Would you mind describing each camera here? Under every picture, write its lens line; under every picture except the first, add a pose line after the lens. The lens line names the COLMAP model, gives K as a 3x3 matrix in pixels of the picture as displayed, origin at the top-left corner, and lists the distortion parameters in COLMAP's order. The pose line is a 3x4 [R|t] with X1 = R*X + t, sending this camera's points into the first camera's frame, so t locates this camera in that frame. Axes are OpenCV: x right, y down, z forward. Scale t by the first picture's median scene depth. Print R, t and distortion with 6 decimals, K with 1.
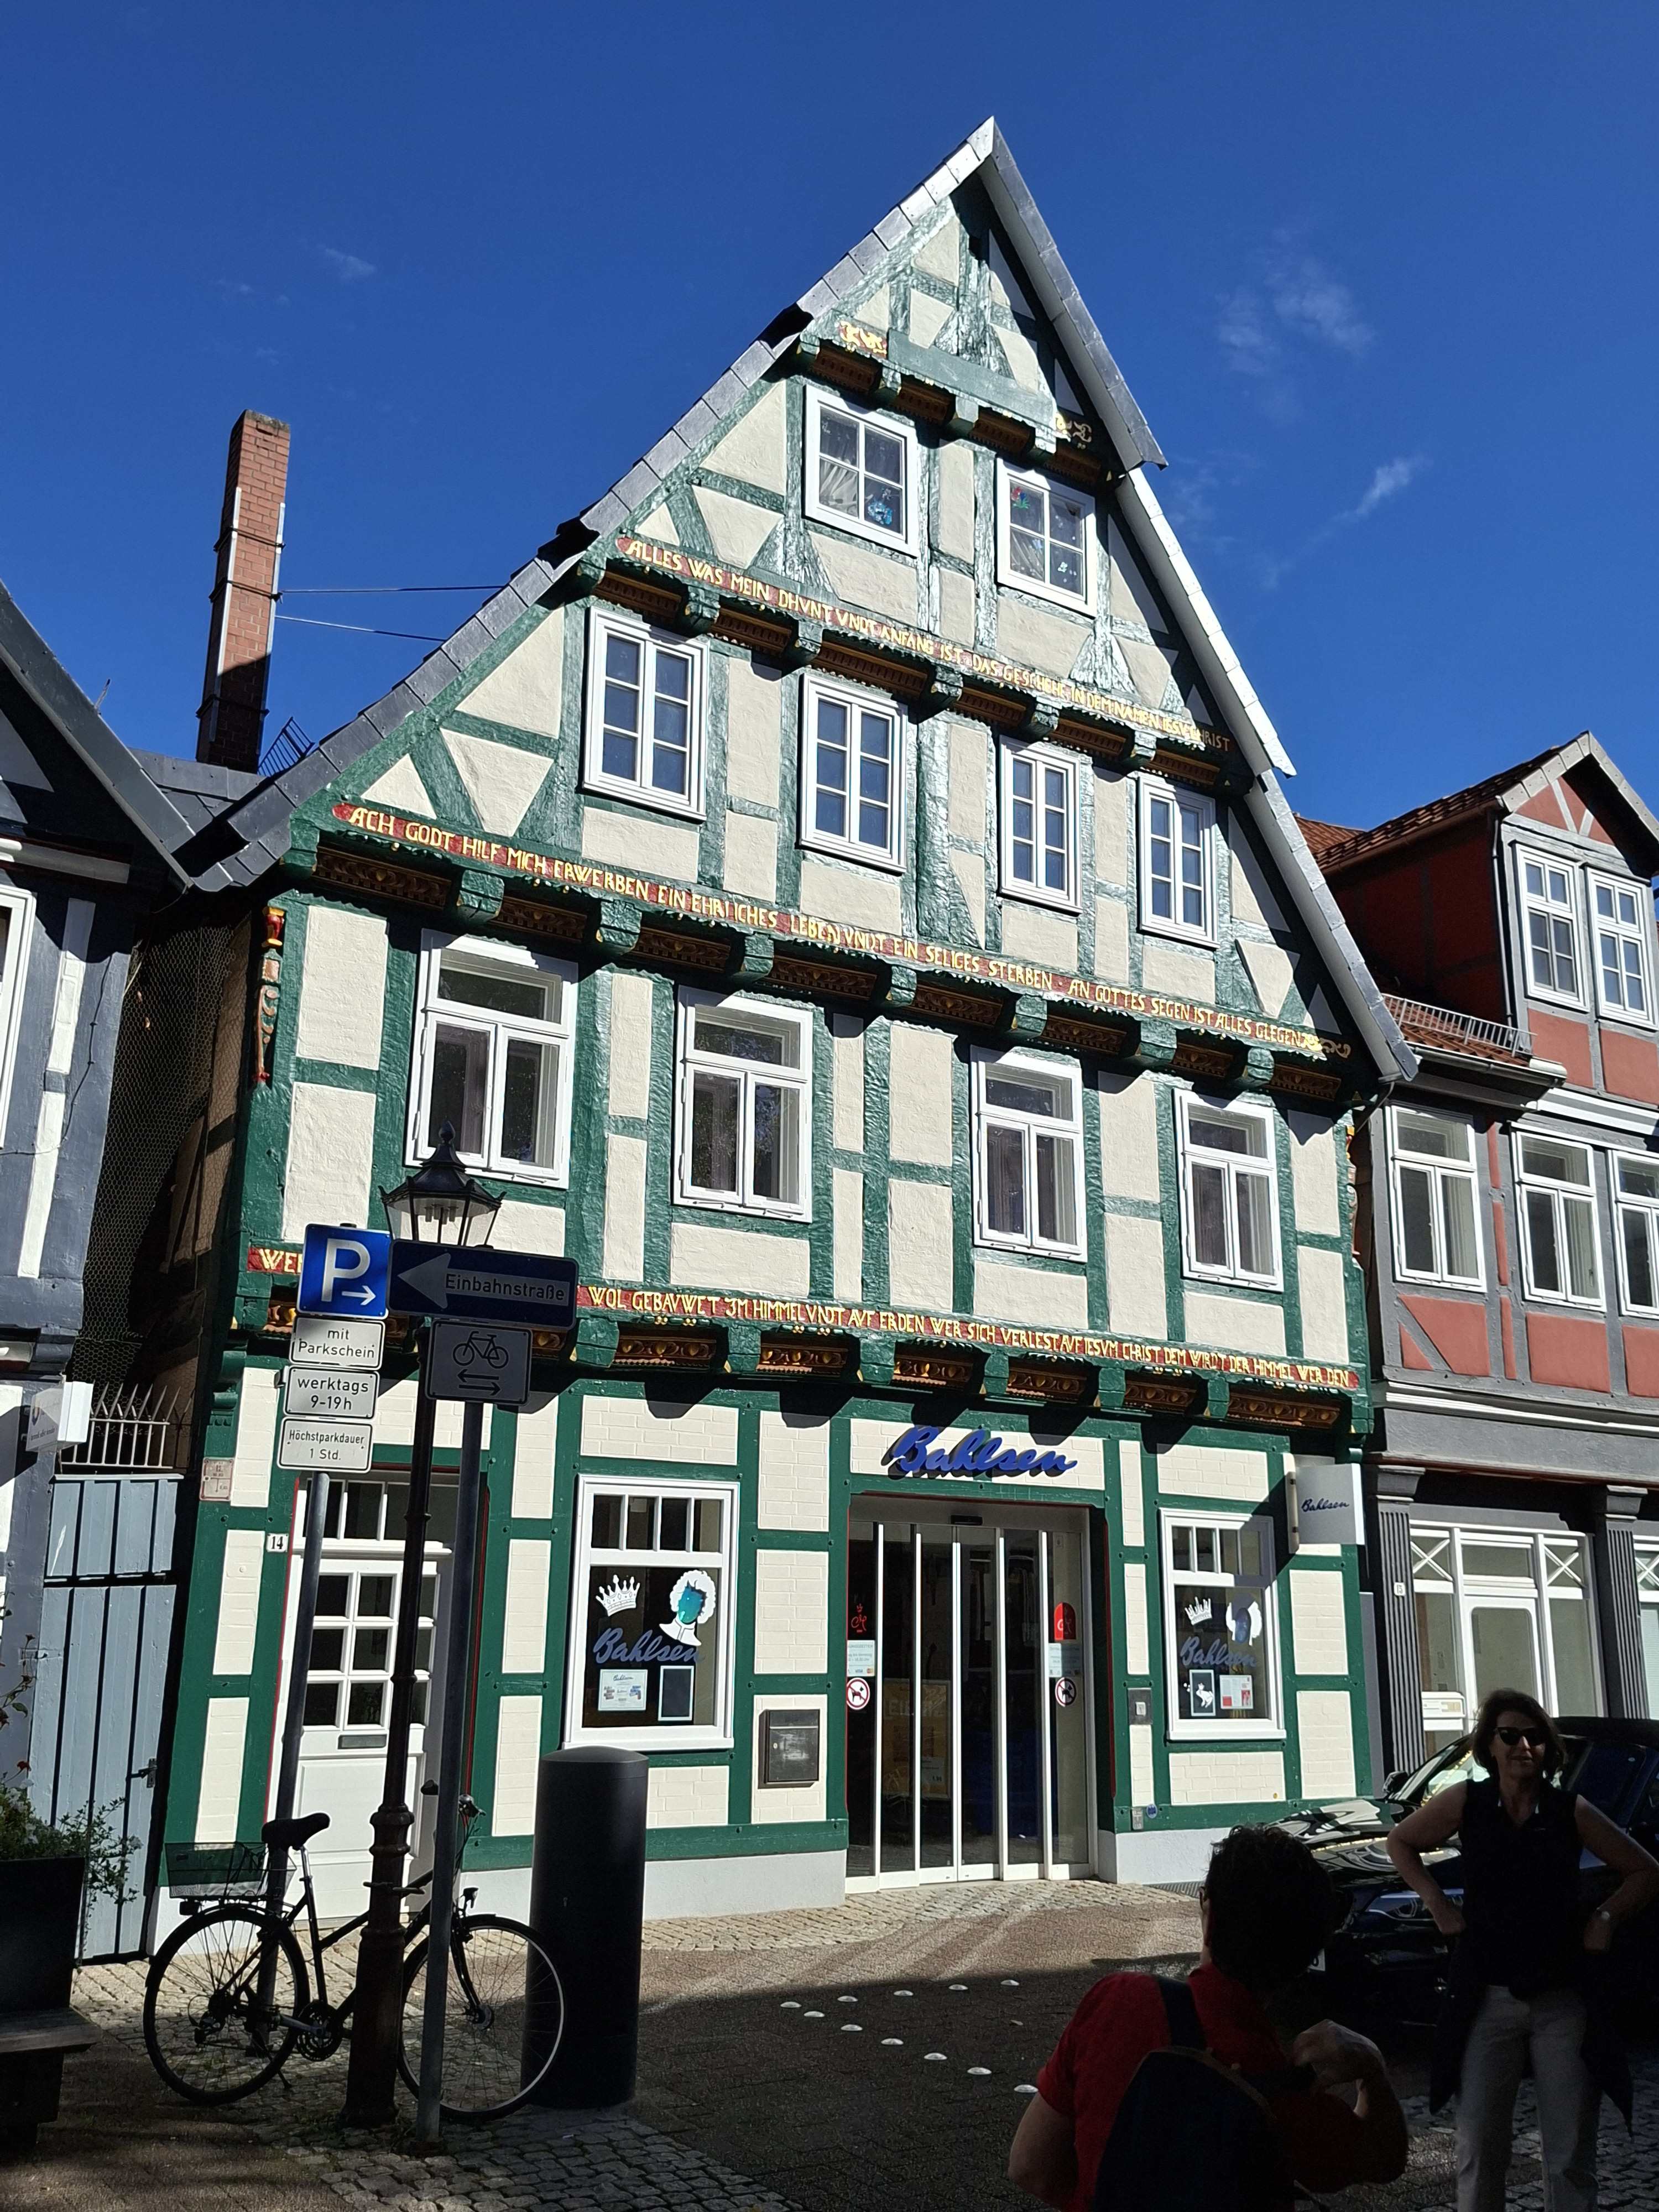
lens RADIAL K [[2035.2, 0, 829.5], [0, 2035.2, 1106.0], [0, 0, 1]] dist [0.076479, -0.012913]
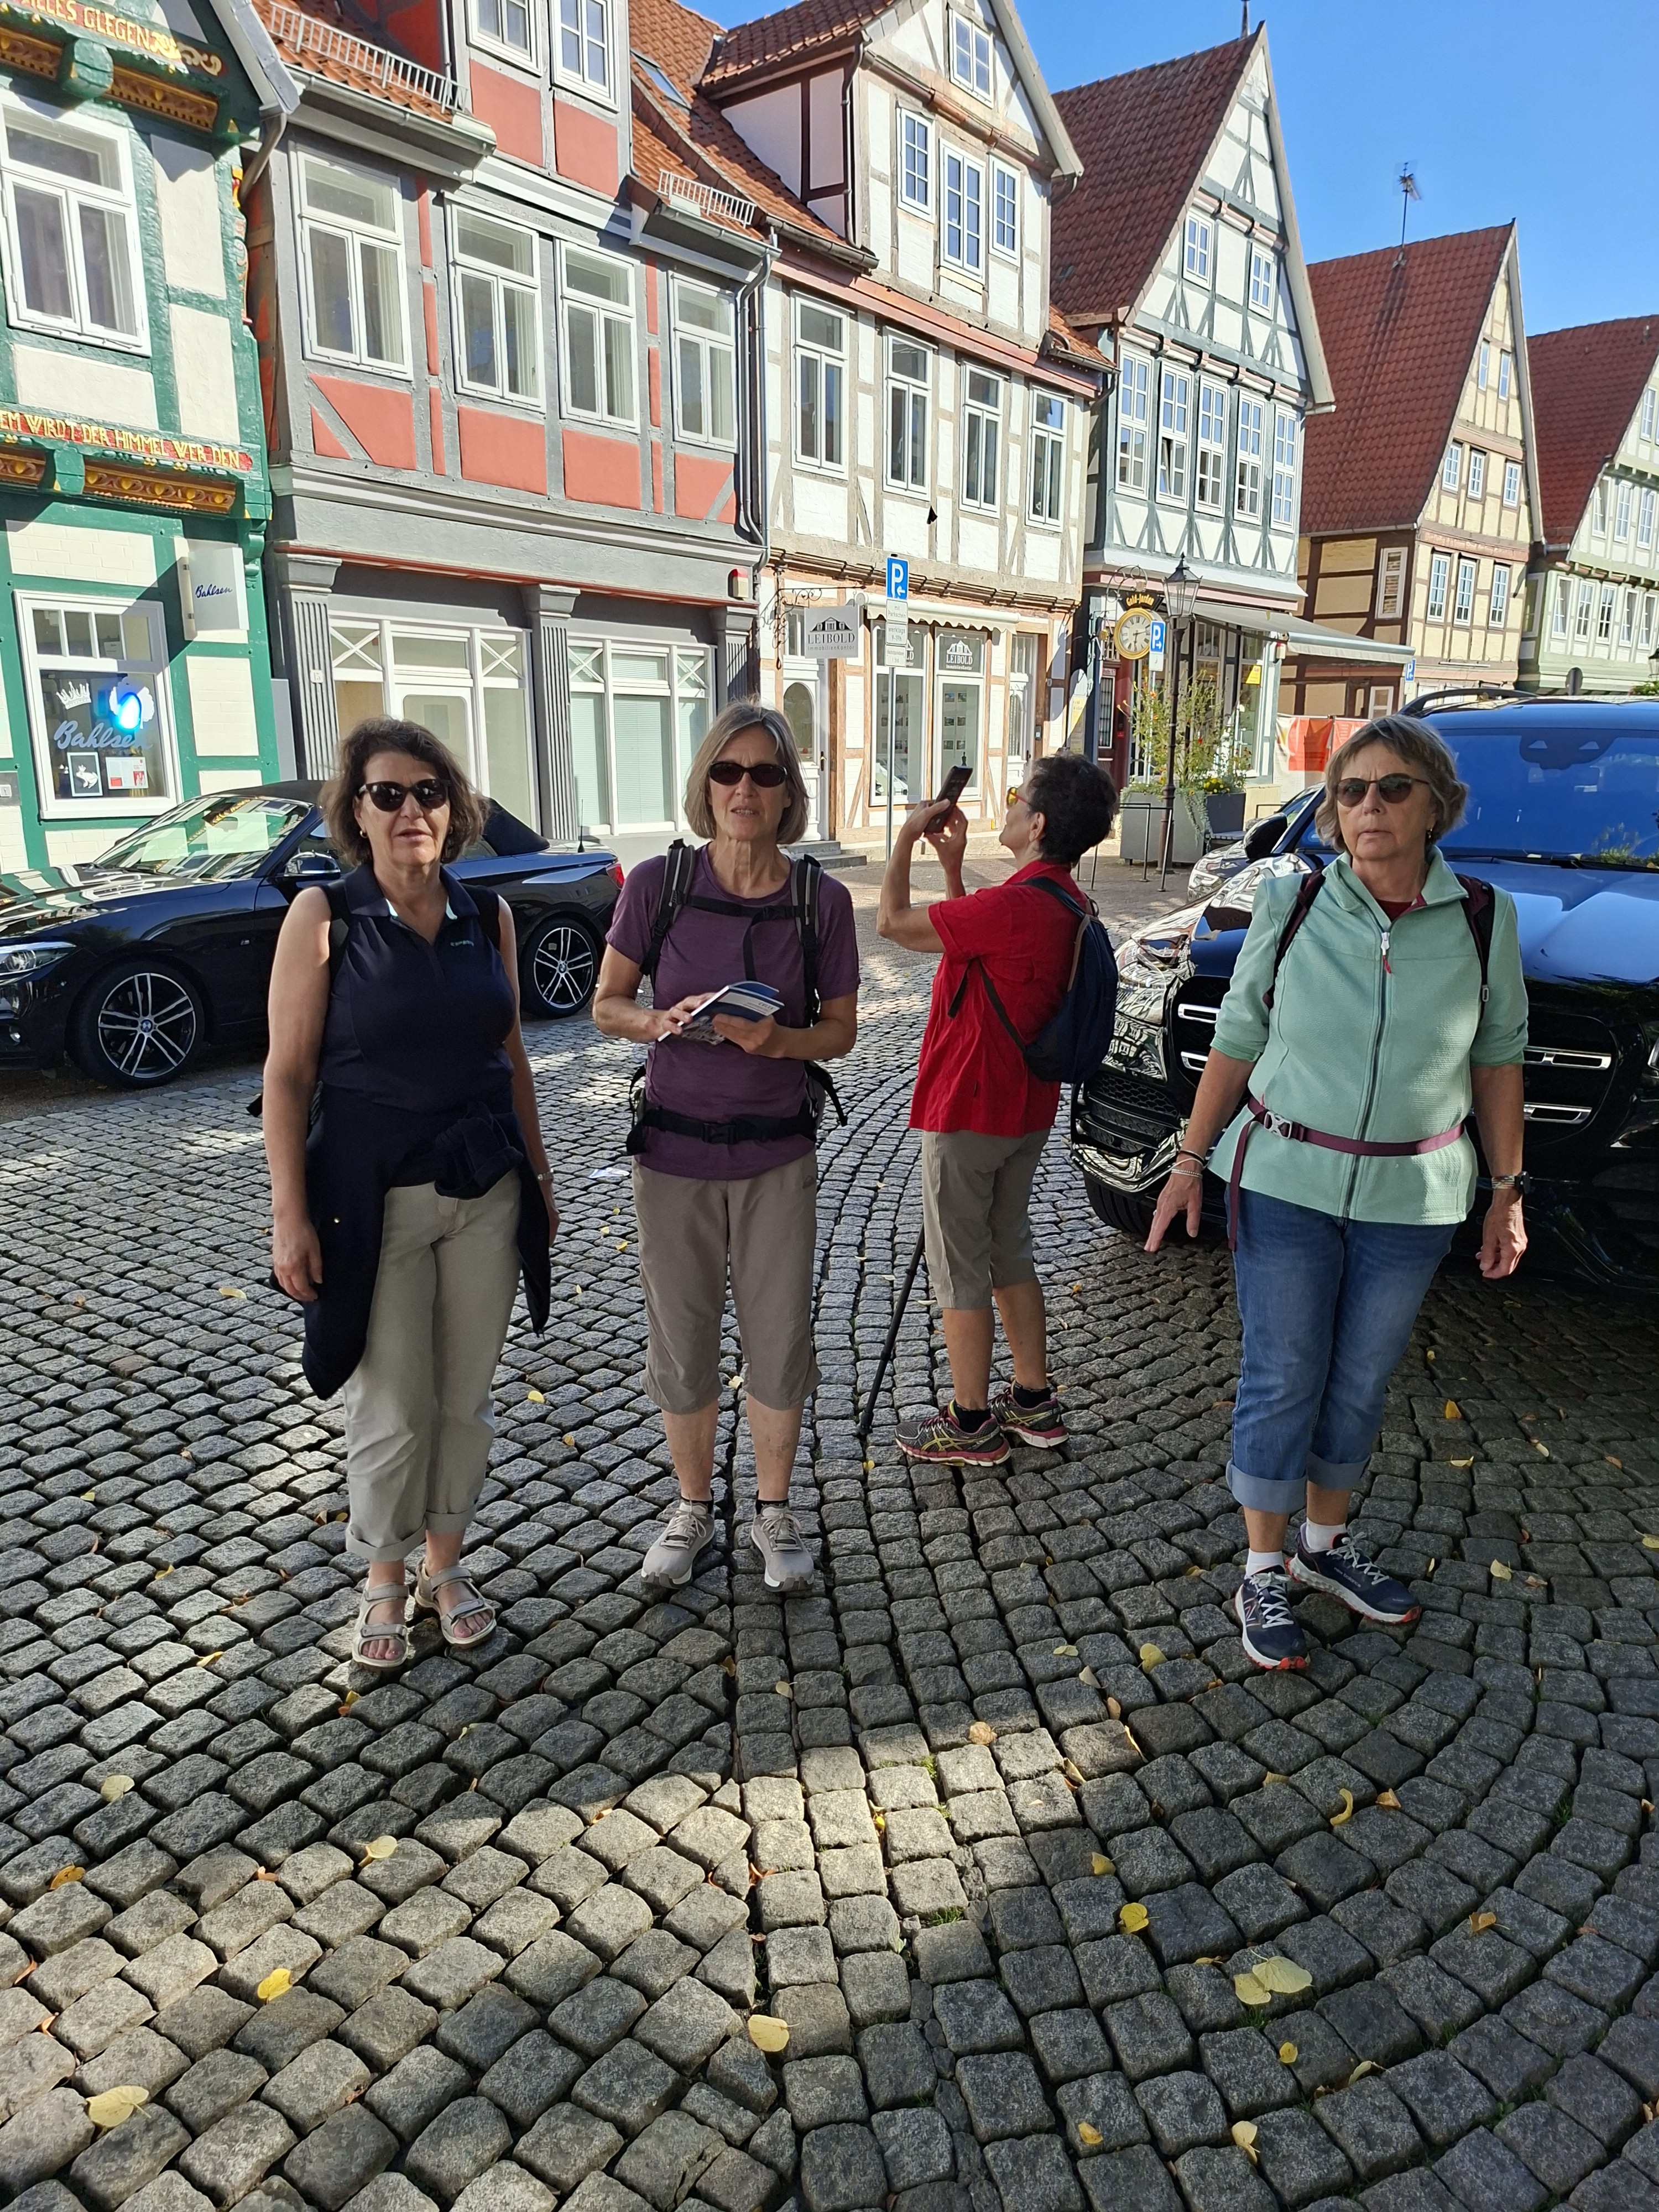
lens RADIAL K [[1489.4, 0, 829.5], [0, 1489.4, 1106.0], [0, 0, 1]] dist [-0.029083, 0.003182]
pose [[0.950177, -0.065804, 0.304685, 0.277037], [-0.088454, 0.880361, 0.465984, 0.050011], [-0.298896, -0.469718, 0.830678, 0.179722]]
